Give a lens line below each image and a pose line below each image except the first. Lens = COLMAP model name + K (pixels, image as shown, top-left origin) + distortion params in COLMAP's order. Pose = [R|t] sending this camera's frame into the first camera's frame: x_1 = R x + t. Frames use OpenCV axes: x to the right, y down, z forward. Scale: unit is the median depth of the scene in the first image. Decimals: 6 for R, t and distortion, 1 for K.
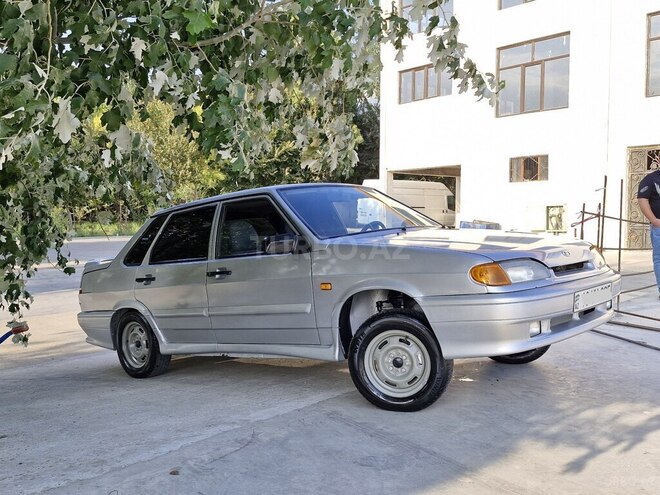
lens RADIAL K [[794.7, 0, 332.4], [0, 794.7, 238.6], [0, 0, 1]] dist [0.143735, -0.284285]
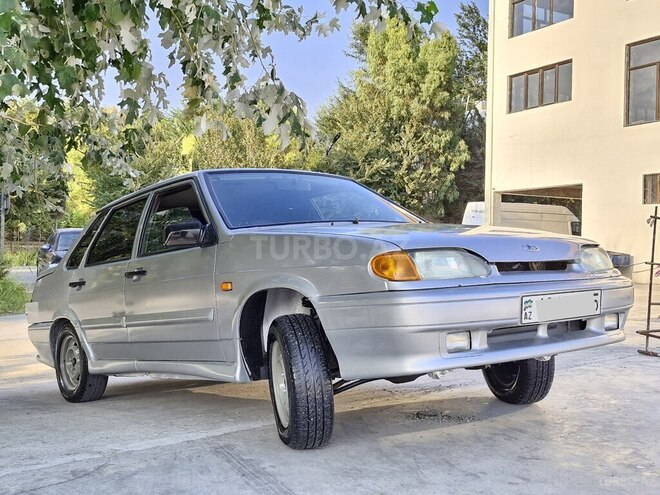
lens RADIAL K [[877.2, 0, 330.1], [0, 877.2, 231.4], [0, 0, 1]] dist [0.181998, -0.389254]
pose [[0.981992, 0.010428, -0.188634, 0.224041], [-0.021714, 0.998088, -0.057862, 0.047323], [0.187670, 0.060916, 0.980341, 0.132597]]
